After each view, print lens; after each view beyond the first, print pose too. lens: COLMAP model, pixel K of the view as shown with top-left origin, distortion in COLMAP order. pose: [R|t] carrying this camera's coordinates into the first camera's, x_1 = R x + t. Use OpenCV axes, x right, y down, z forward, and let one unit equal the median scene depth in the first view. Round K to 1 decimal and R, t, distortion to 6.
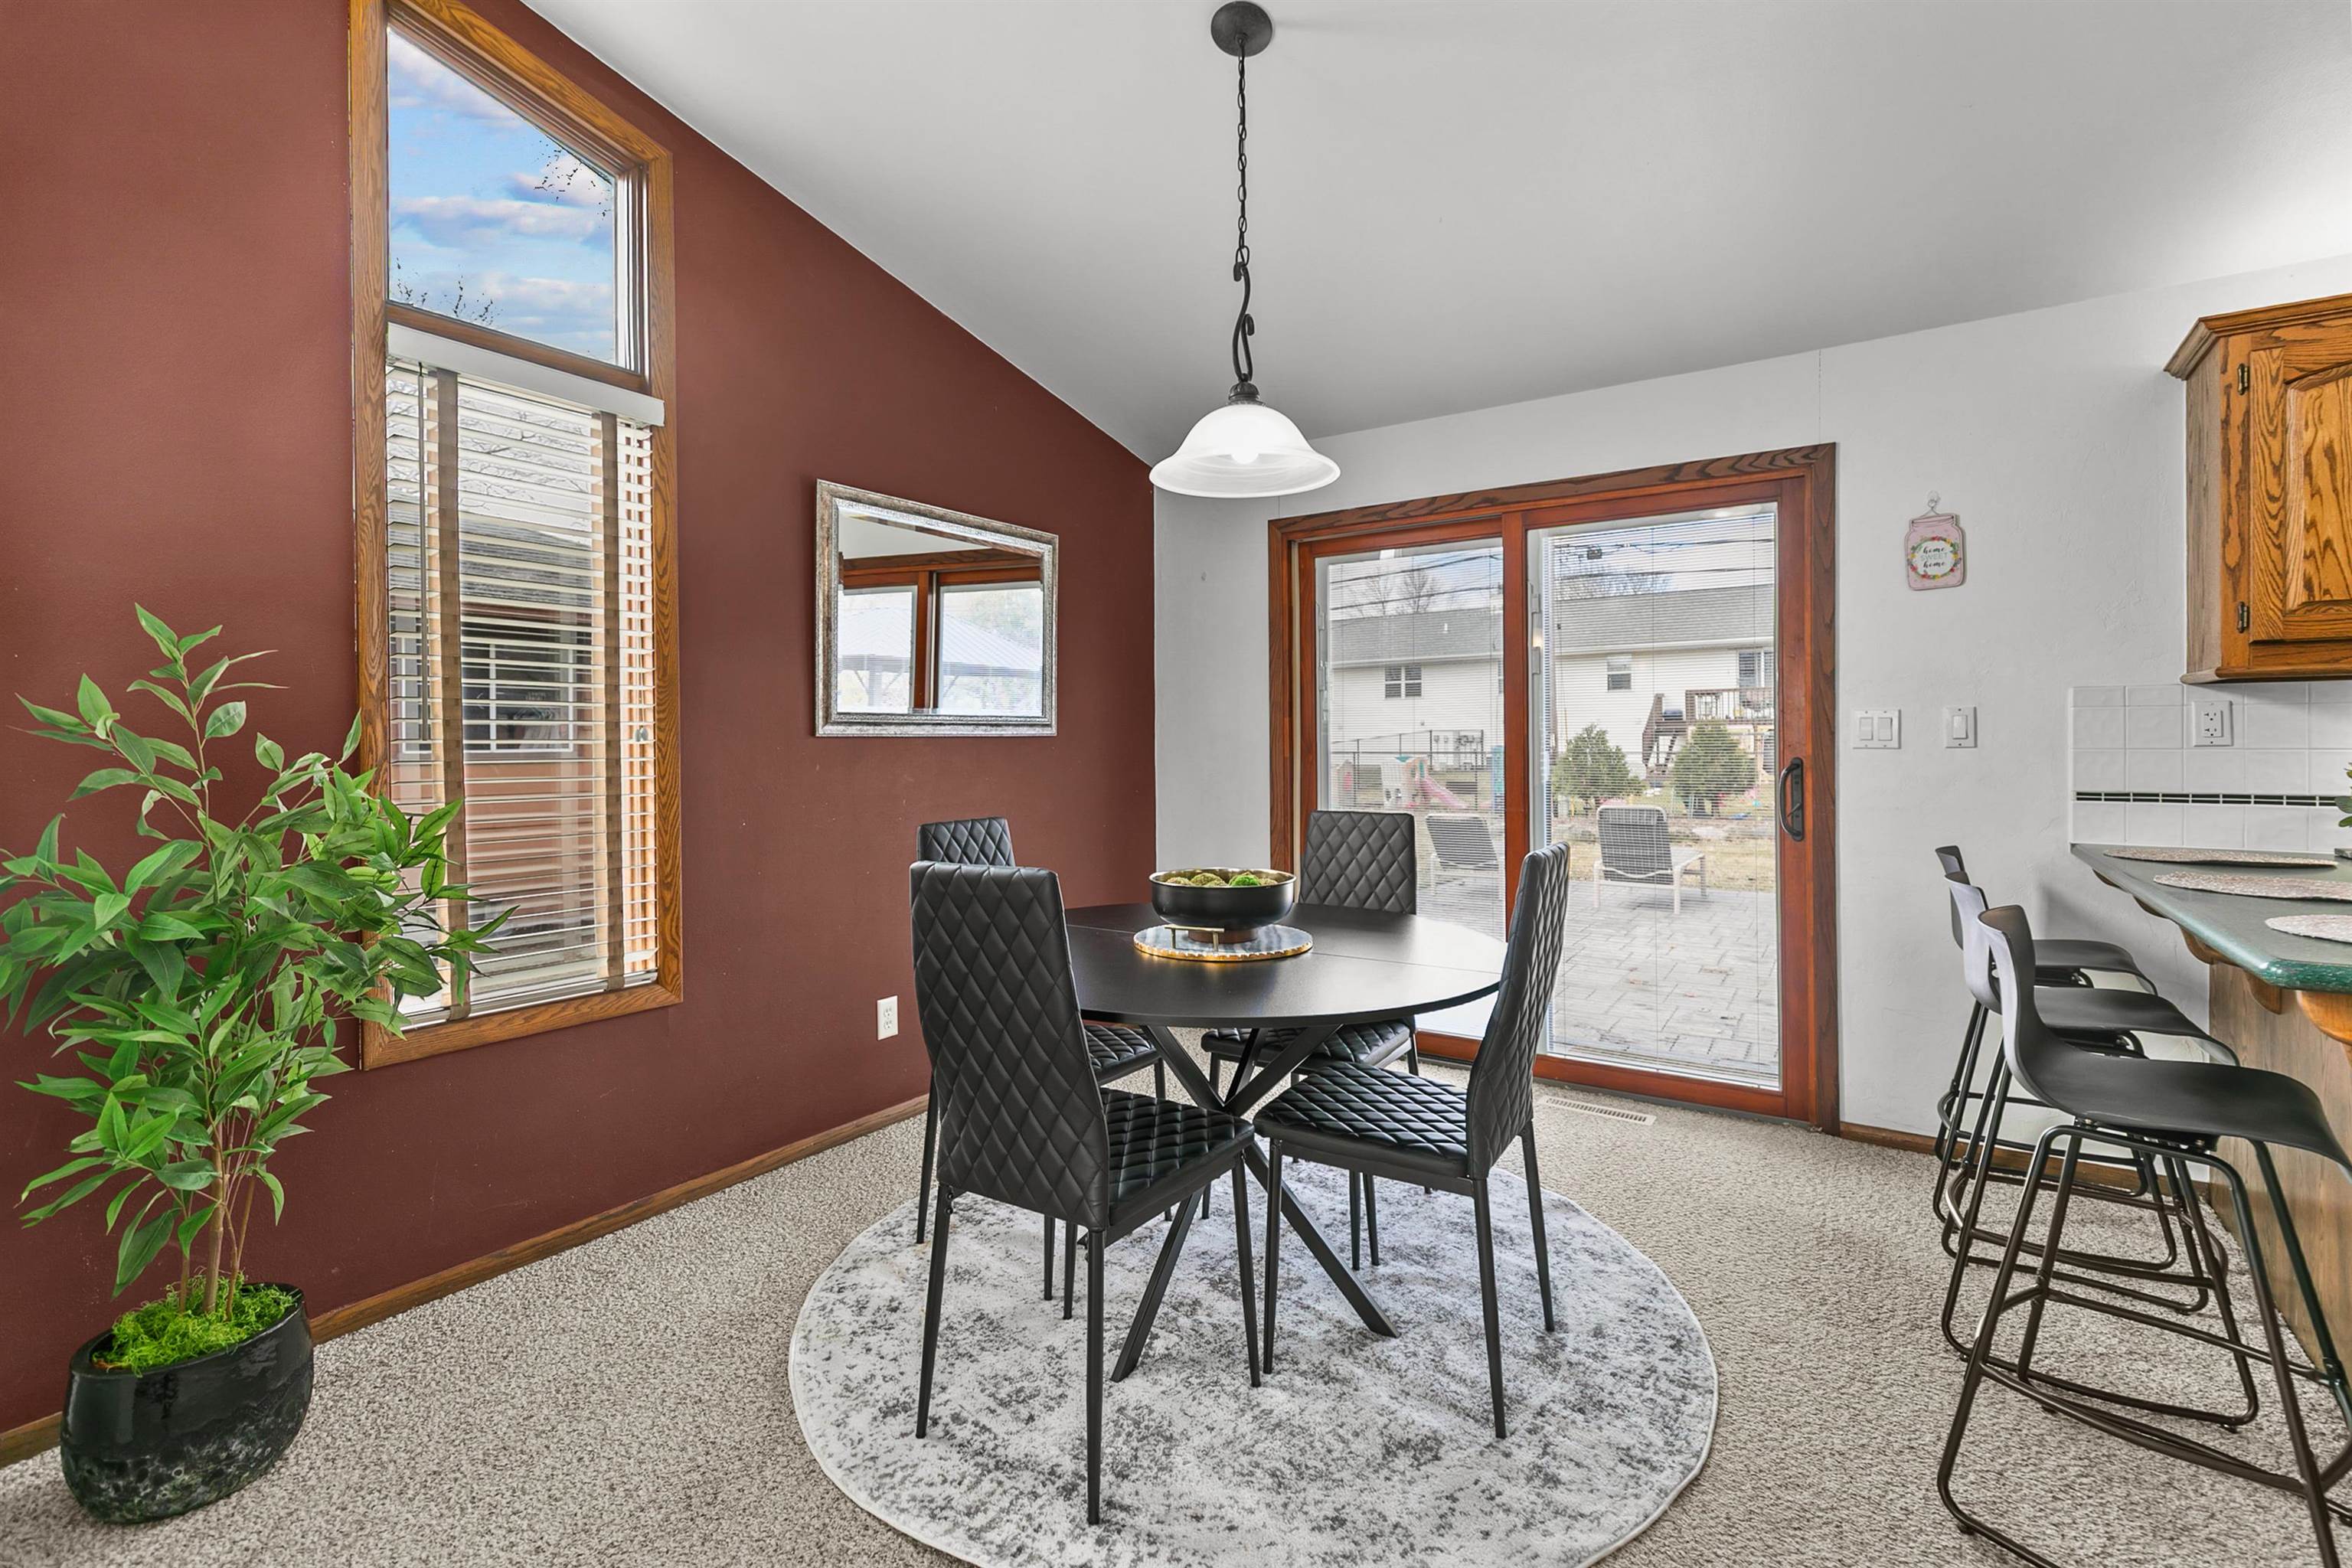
lens RADIAL K [[1070.2, 0, 1191.7], [0, 1070.2, 762.2], [0, 0, 1]] dist [0.011440, 0.000028]
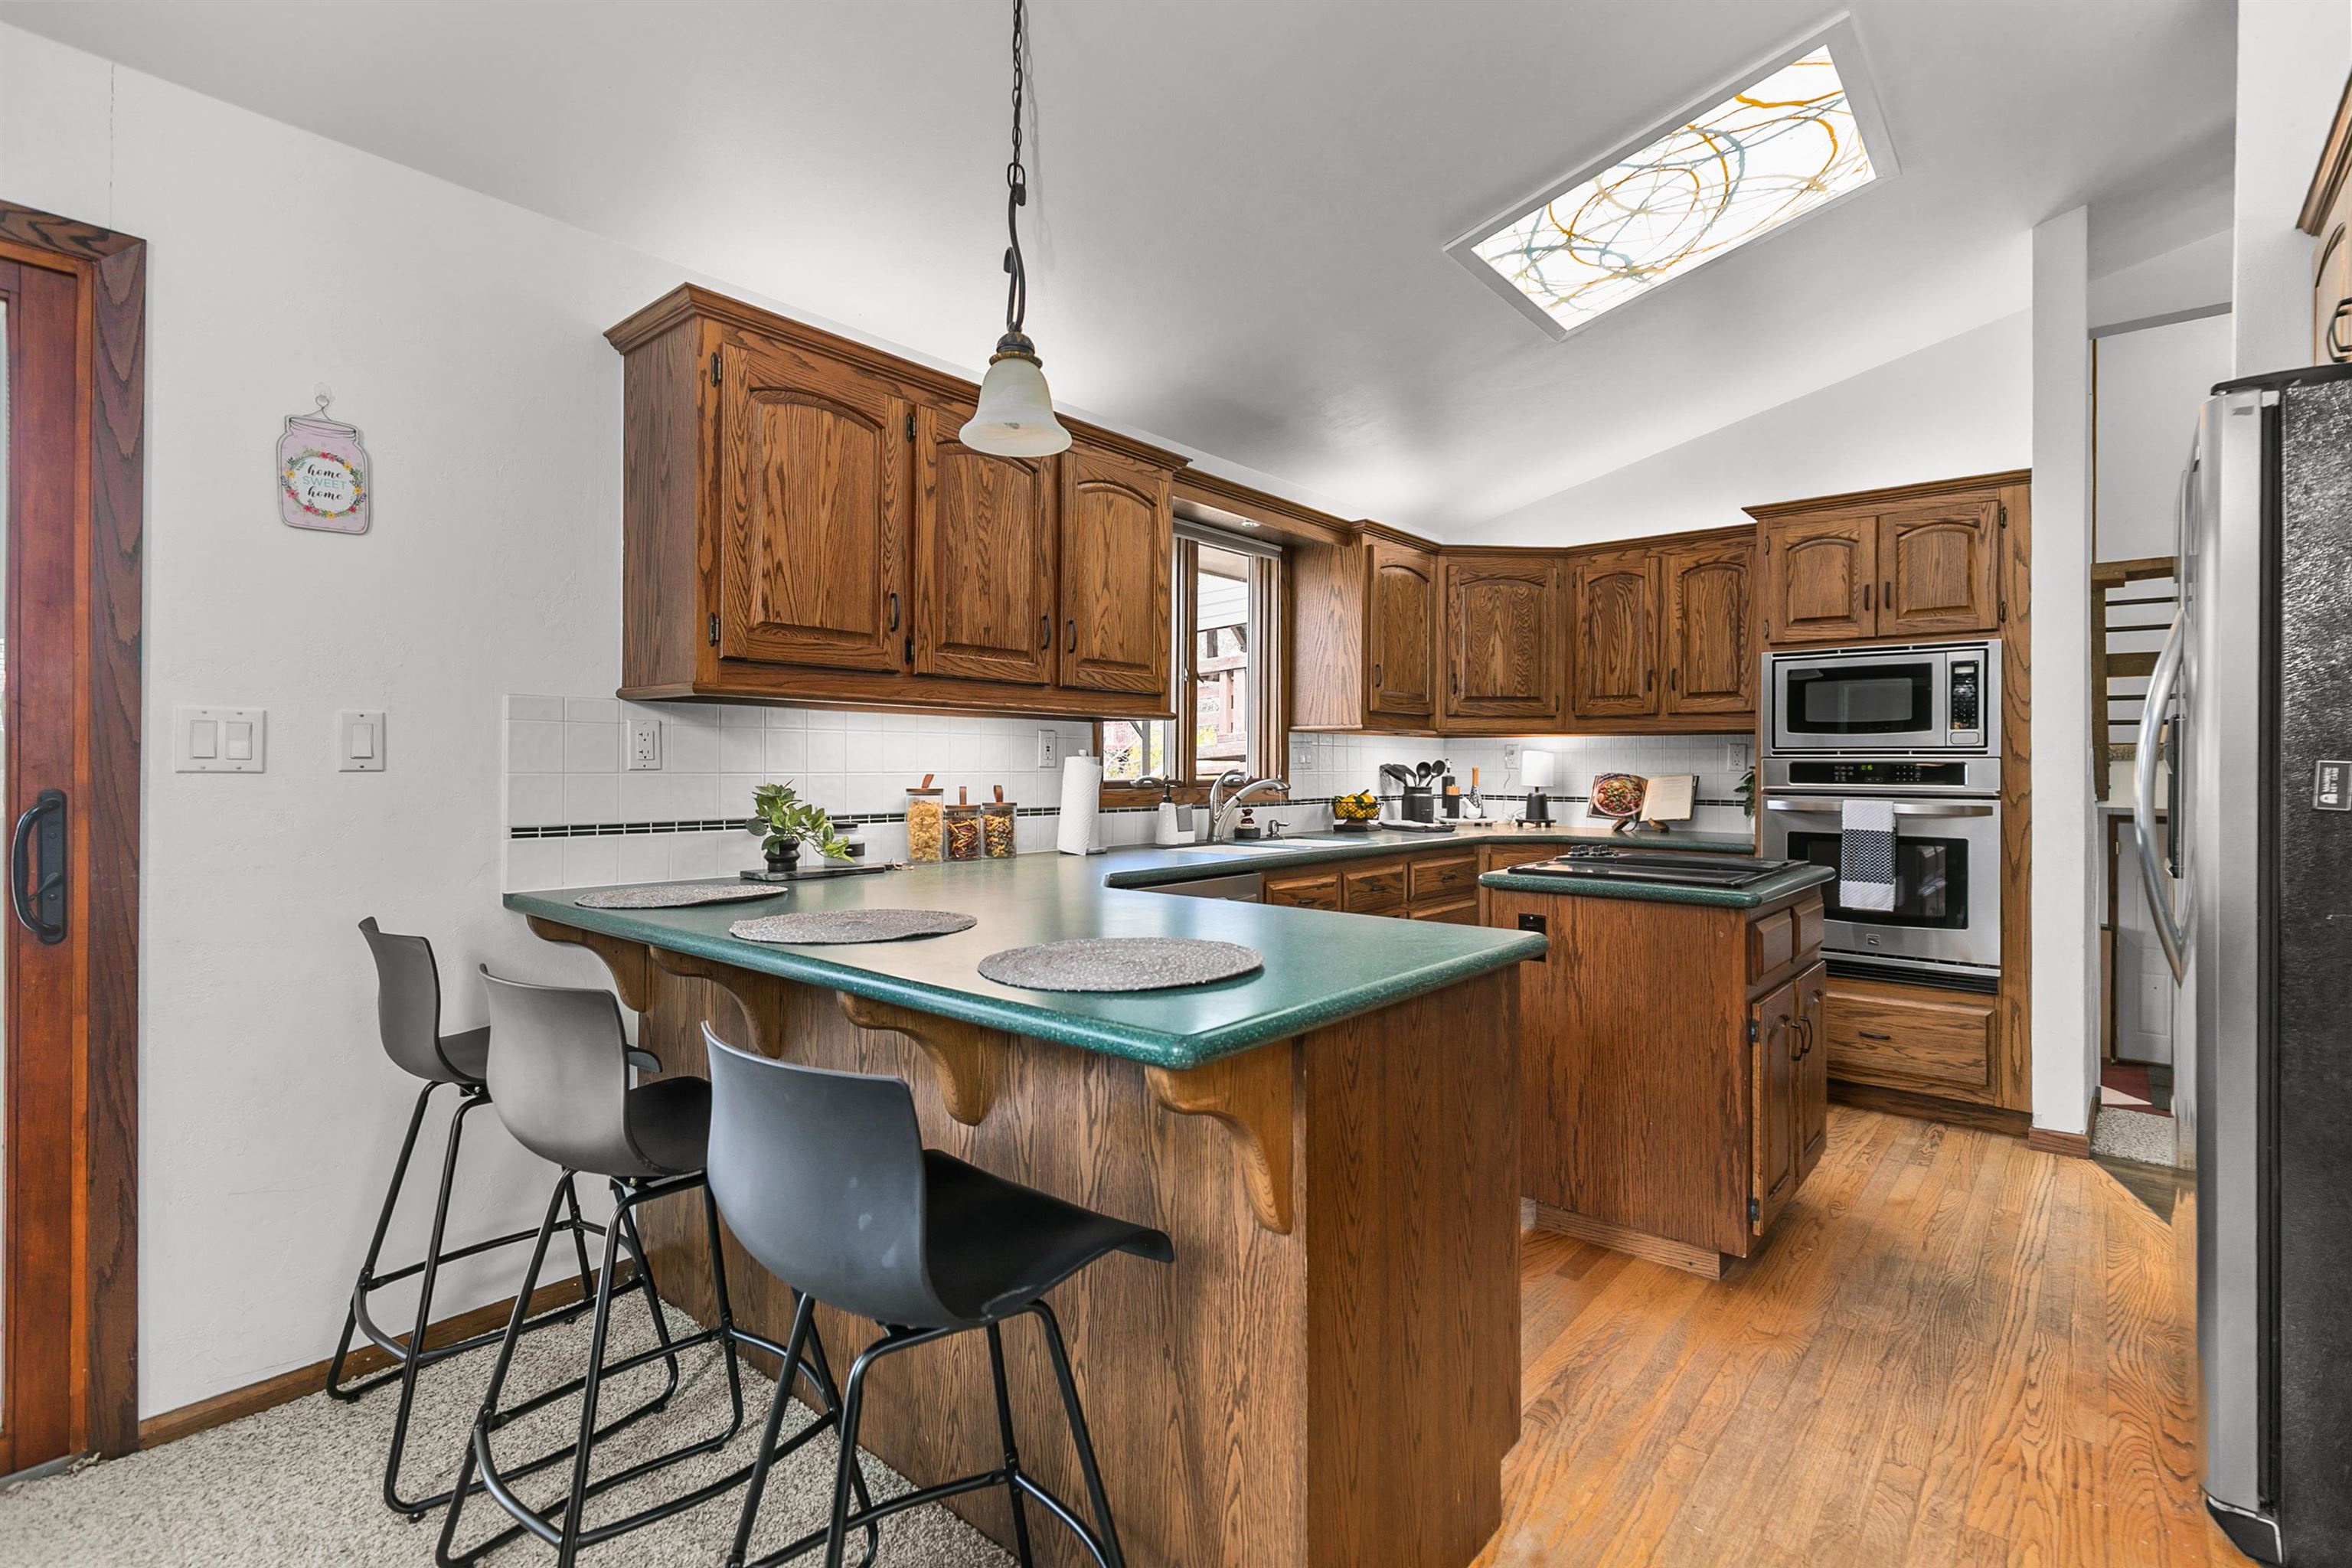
lens RADIAL K [[1070.2, 0, 1191.7], [0, 1070.2, 762.2], [0, 0, 1]] dist [0.011440, 0.000028]
pose [[0.111235, 0.007034, 0.993769, 0.095150], [0.010869, 0.999907, -0.008294, -0.008185], [-0.993735, 0.011724, 0.111148, 0.417495]]
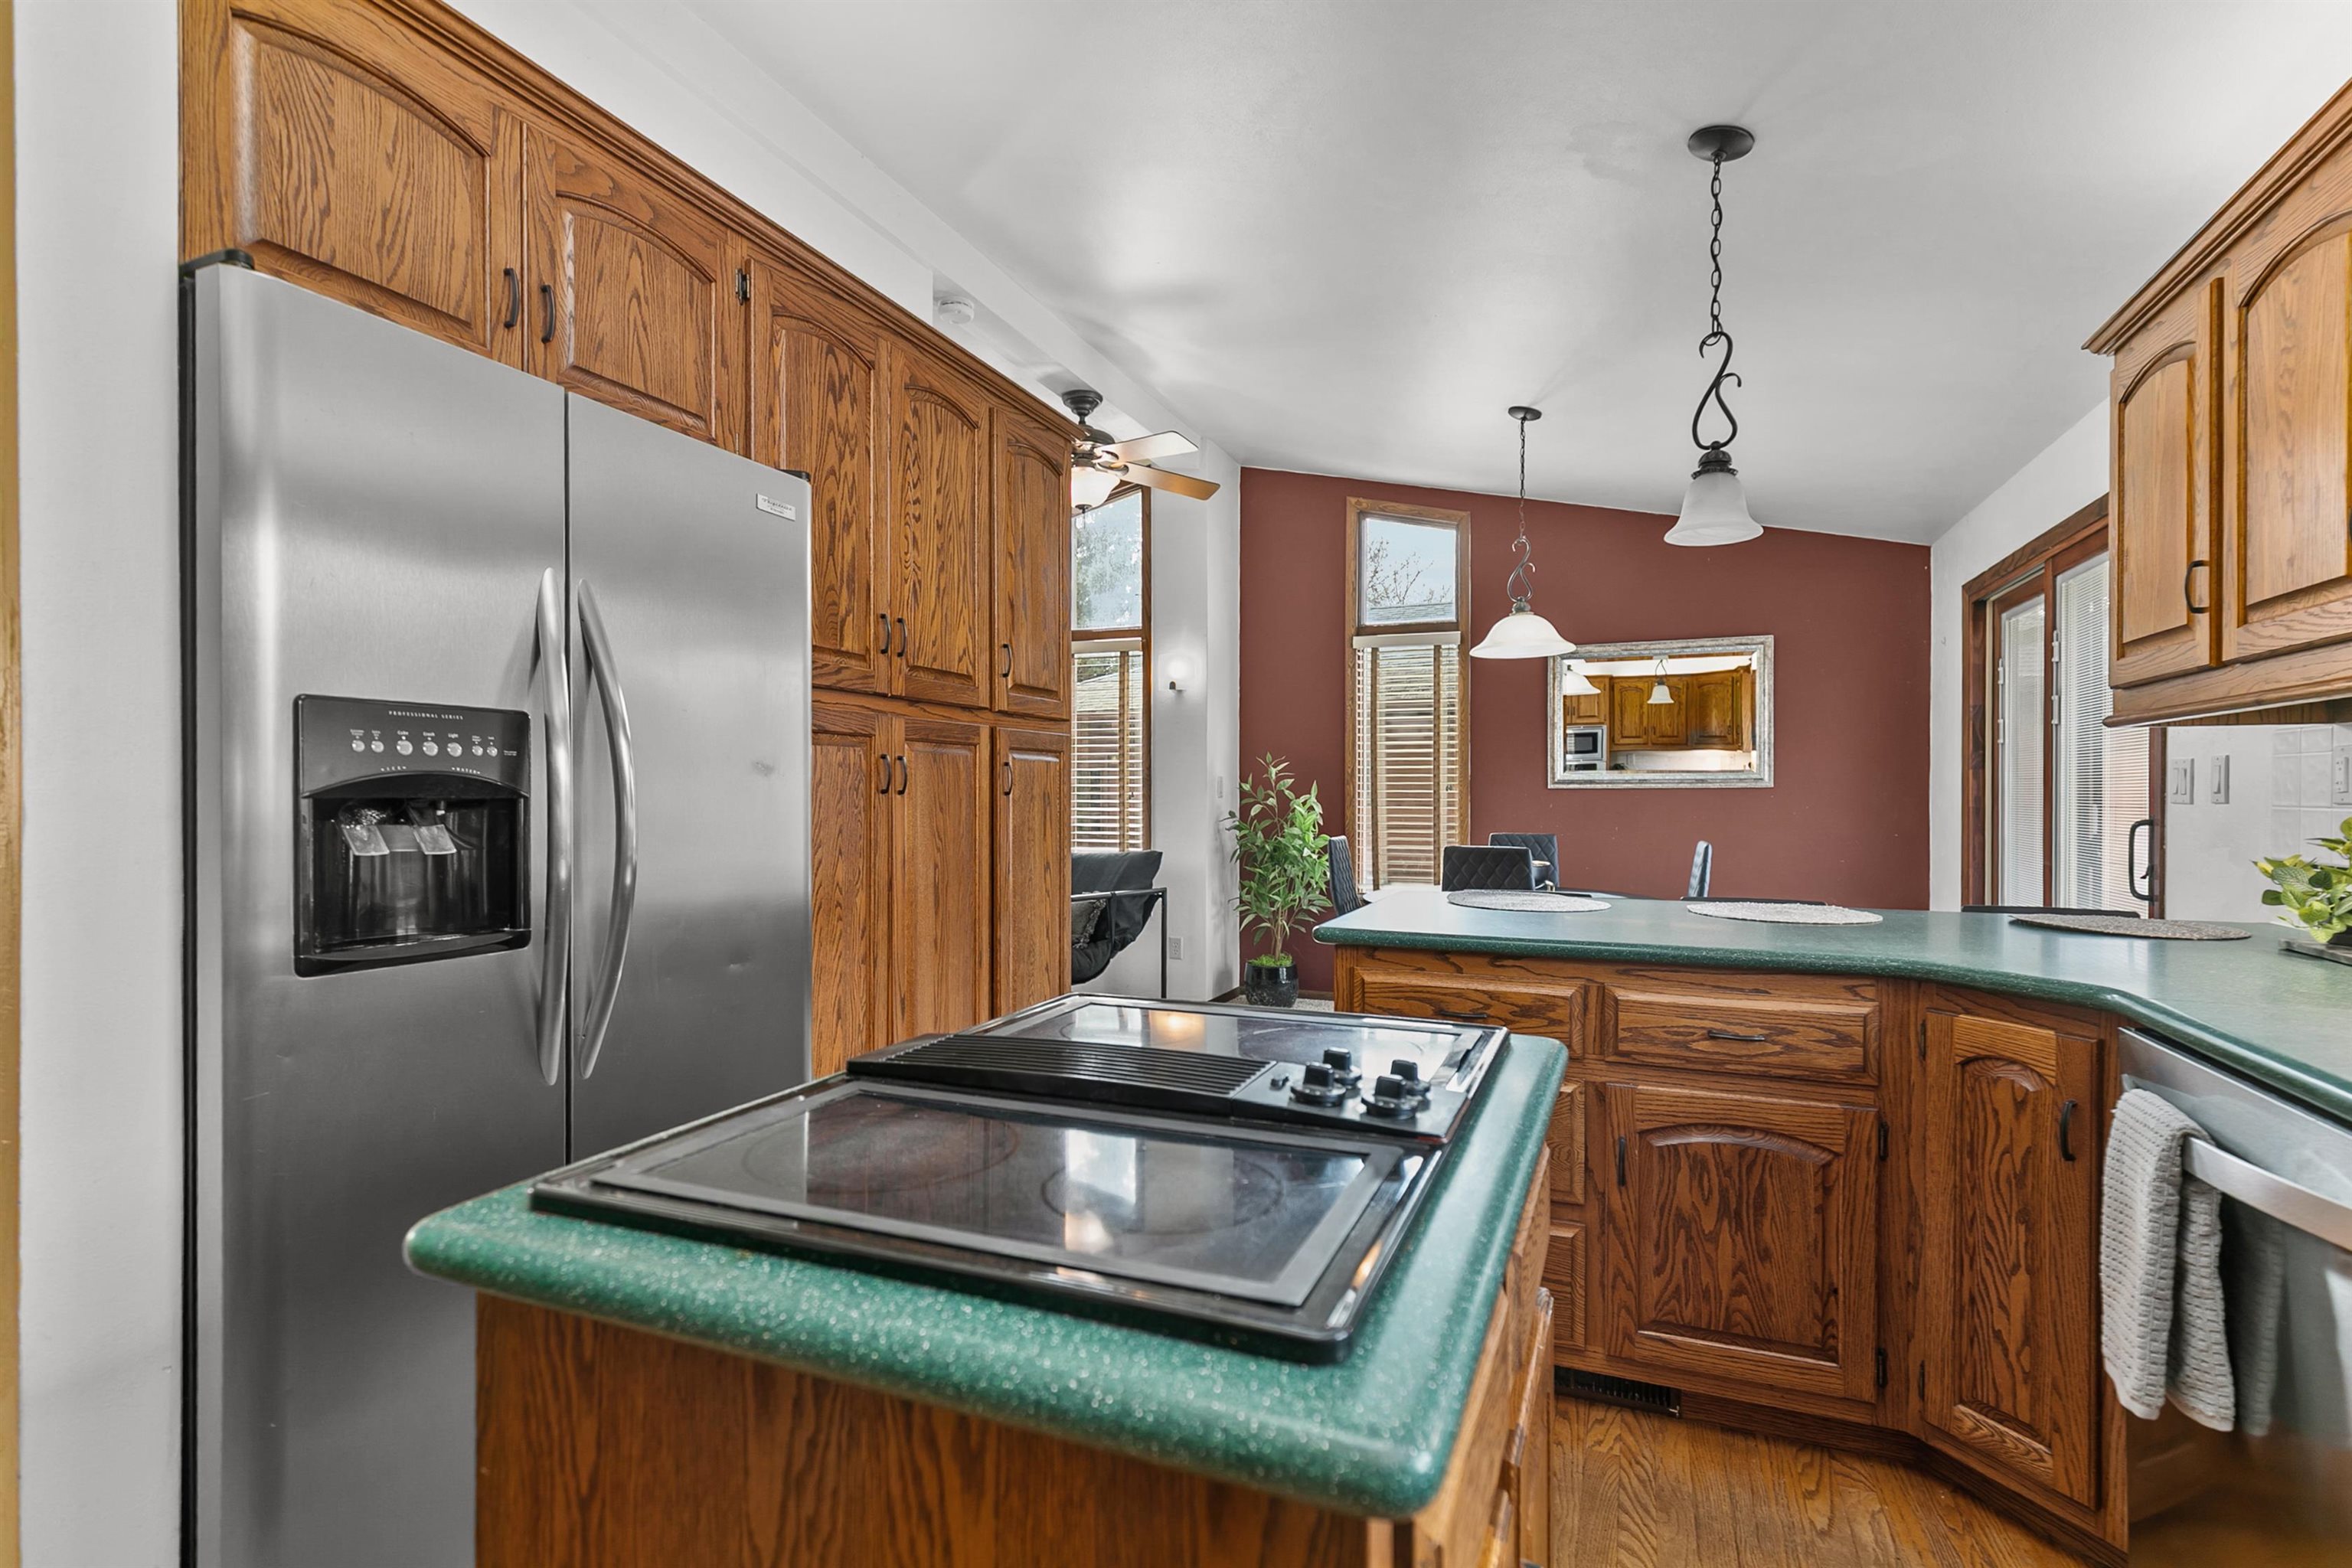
lens RADIAL K [[1095.3, 0, 1189.7], [0, 1095.3, 794.5], [0, 0, 1]] dist [0.007994, -0.000185]
pose [[0.201681, 0.004774, -0.979440, 1.438005], [-0.019209, 0.999815, 0.000918, -0.006533], [0.979263, 0.018629, 0.201736, 0.045193]]
